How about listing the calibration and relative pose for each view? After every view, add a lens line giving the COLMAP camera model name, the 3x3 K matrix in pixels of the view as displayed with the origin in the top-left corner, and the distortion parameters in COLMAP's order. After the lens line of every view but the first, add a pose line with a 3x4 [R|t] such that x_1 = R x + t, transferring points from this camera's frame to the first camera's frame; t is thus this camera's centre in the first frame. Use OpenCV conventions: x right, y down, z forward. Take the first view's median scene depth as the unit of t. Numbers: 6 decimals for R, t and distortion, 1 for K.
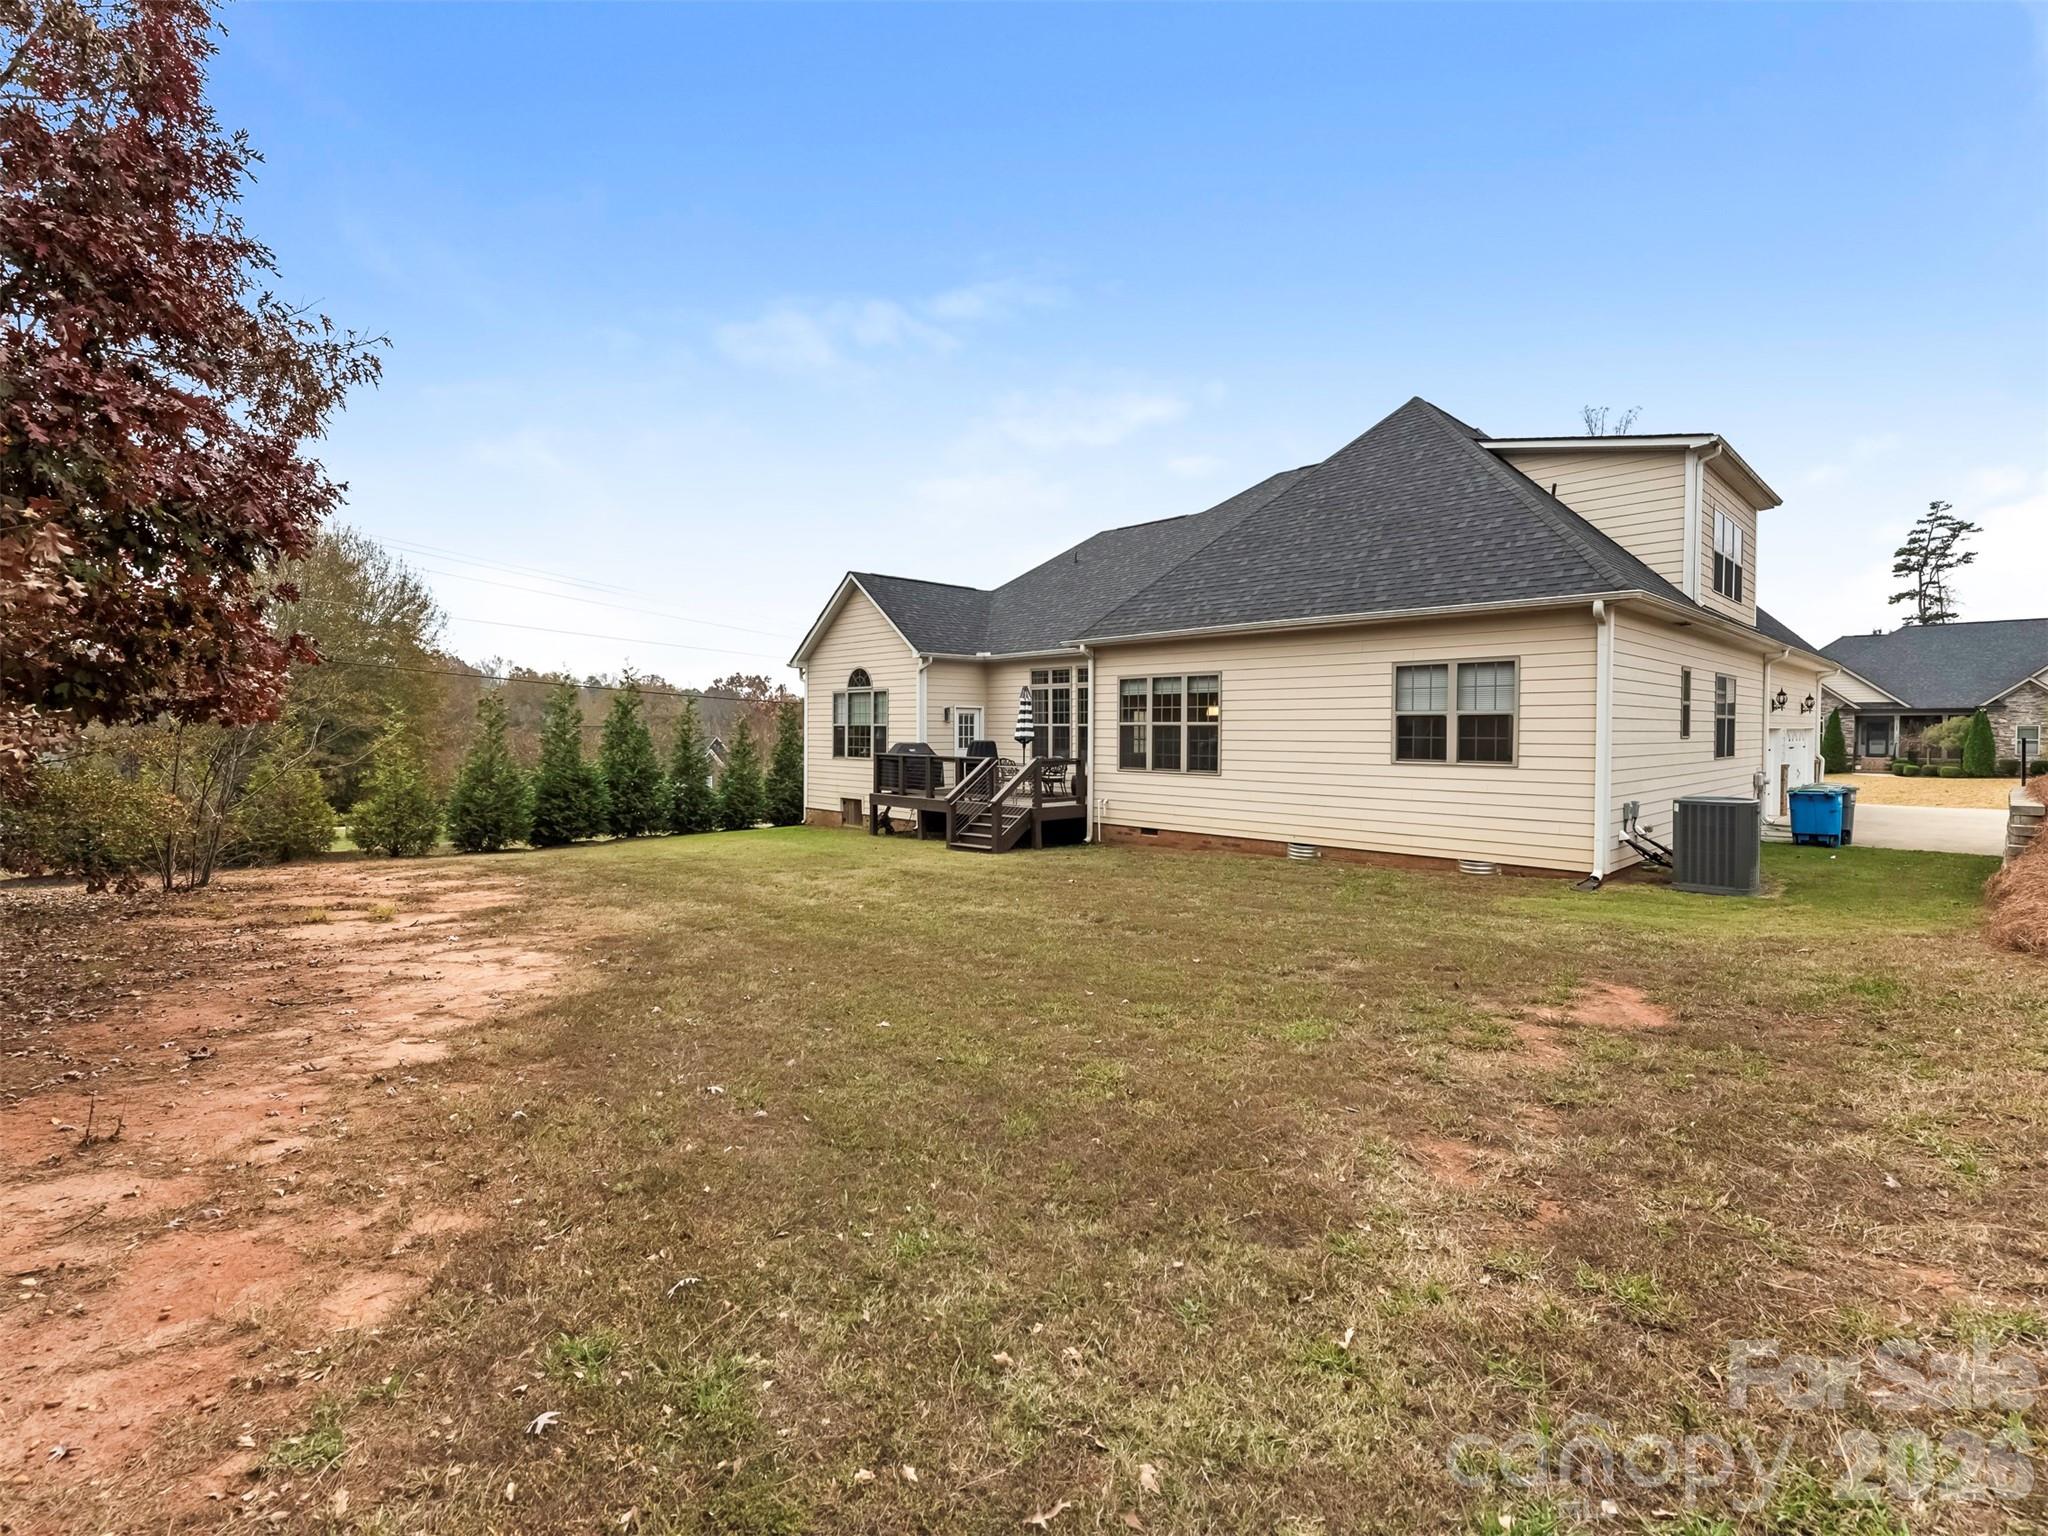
lens RADIAL K [[951.2, 0, 1024.0], [0, 951.2, 768.0], [0, 0, 1]] dist [-0.000128, 0.000065]
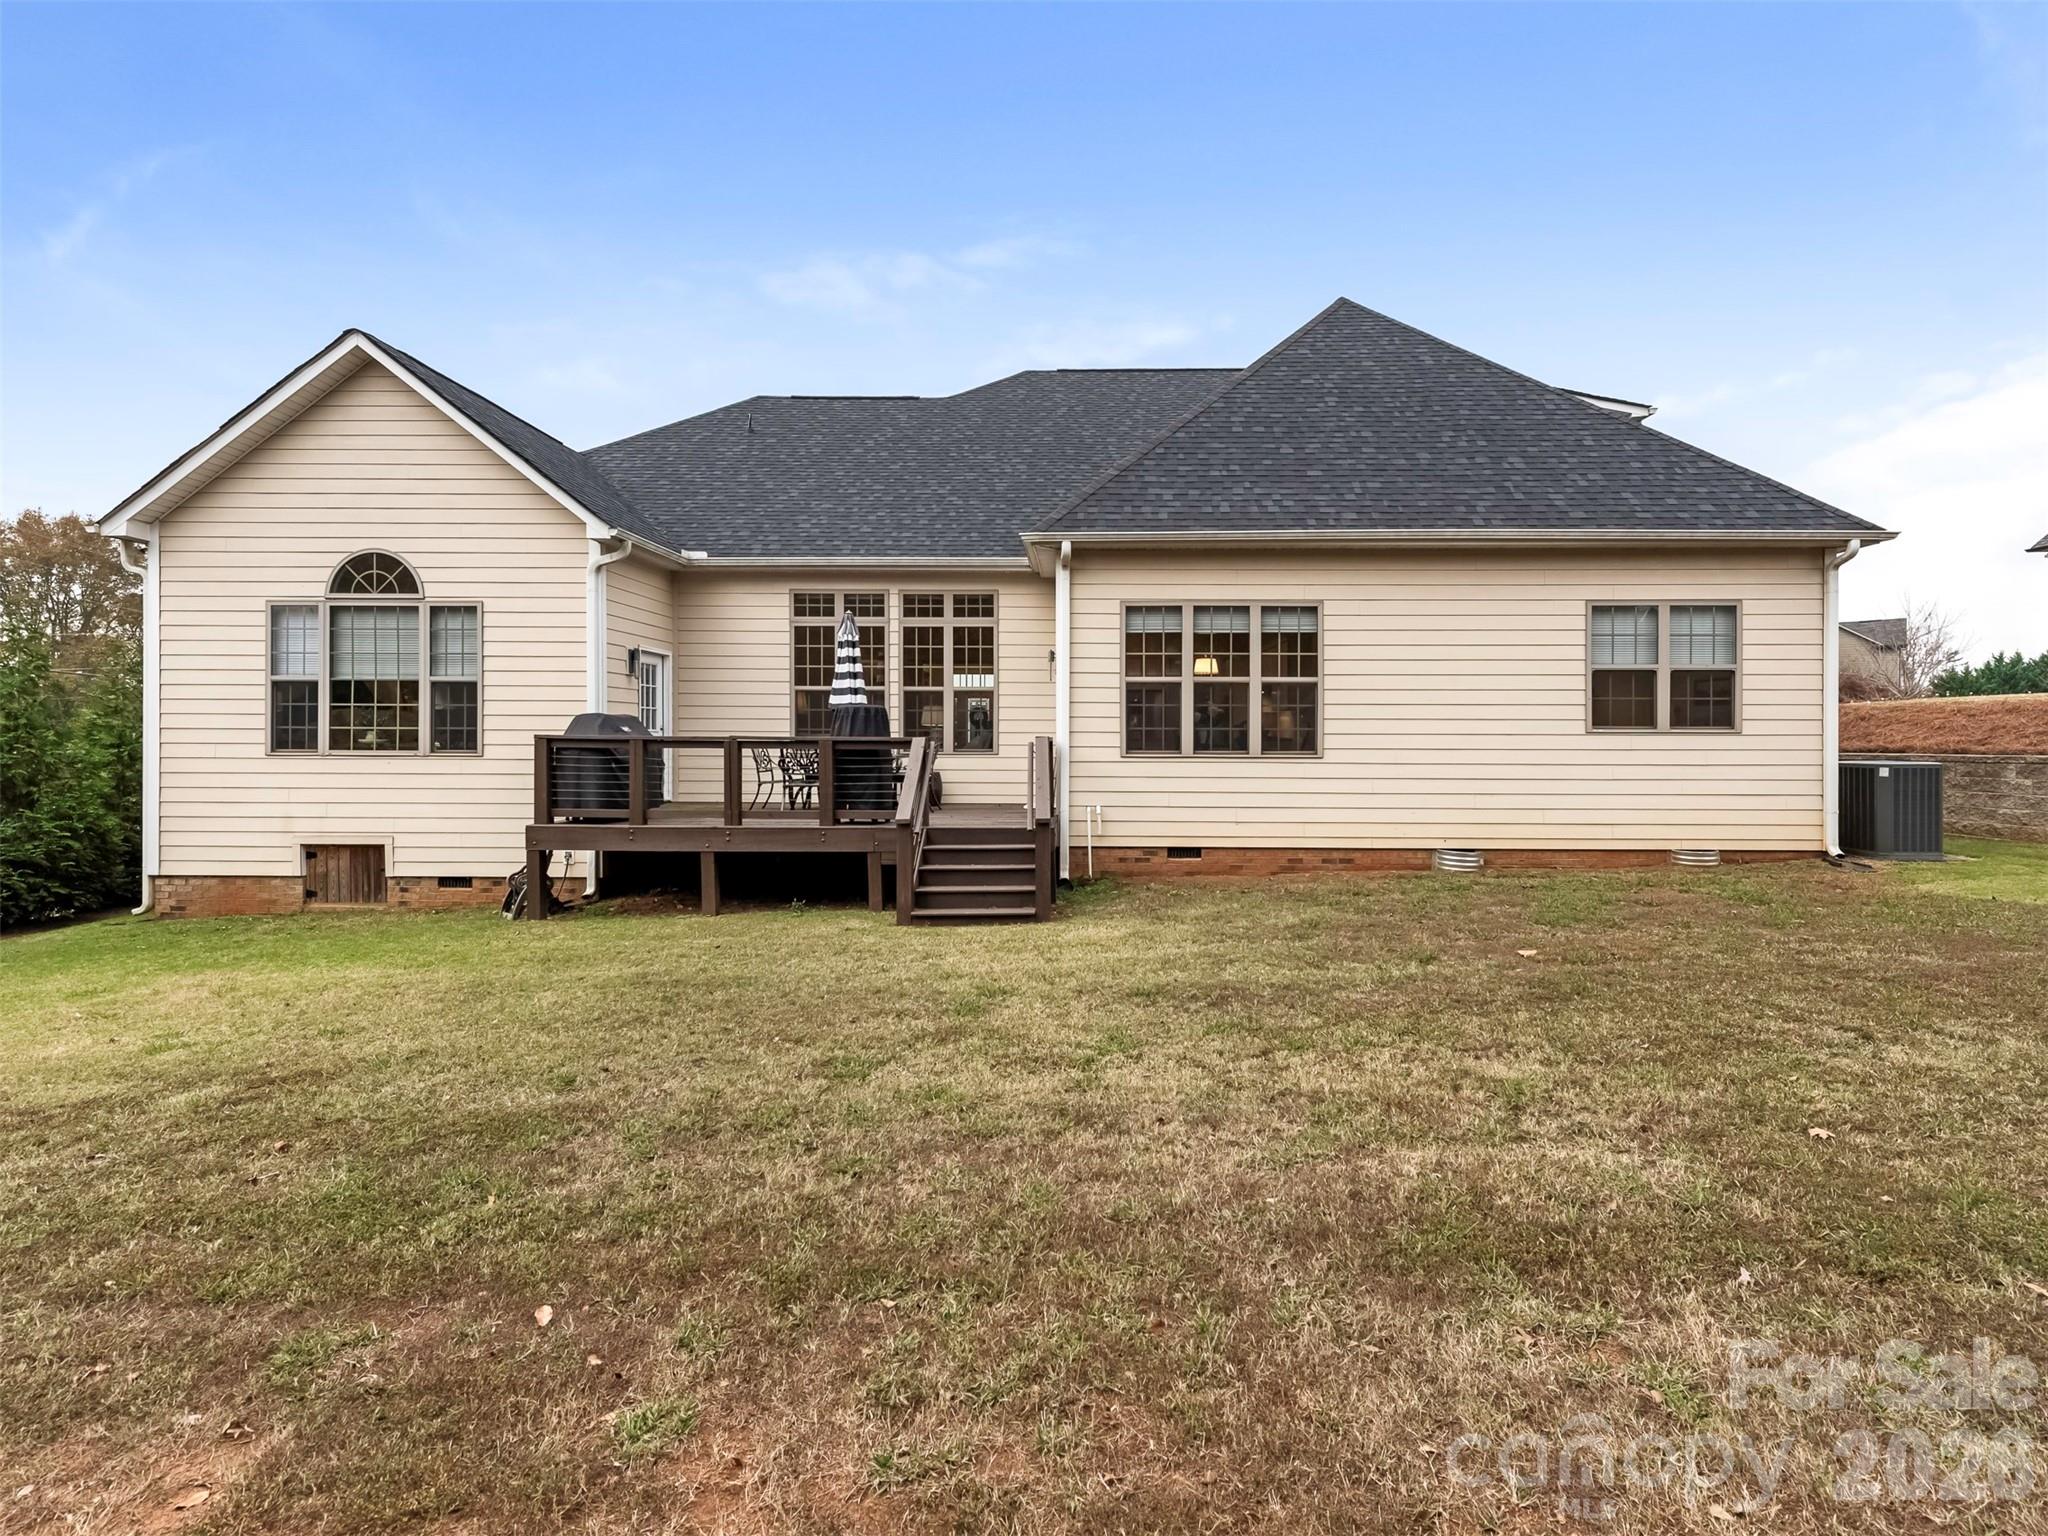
lens RADIAL K [[985.3, 0, 1024.0], [0, 985.3, 768.0], [0, 0, 1]] dist [0.007094, -0.000079]
pose [[0.697872, -0.015624, 0.716052, -0.394212], [0.029640, 0.999536, -0.007078, 0.012544], [-0.715609, 0.026163, 0.698011, 0.613607]]
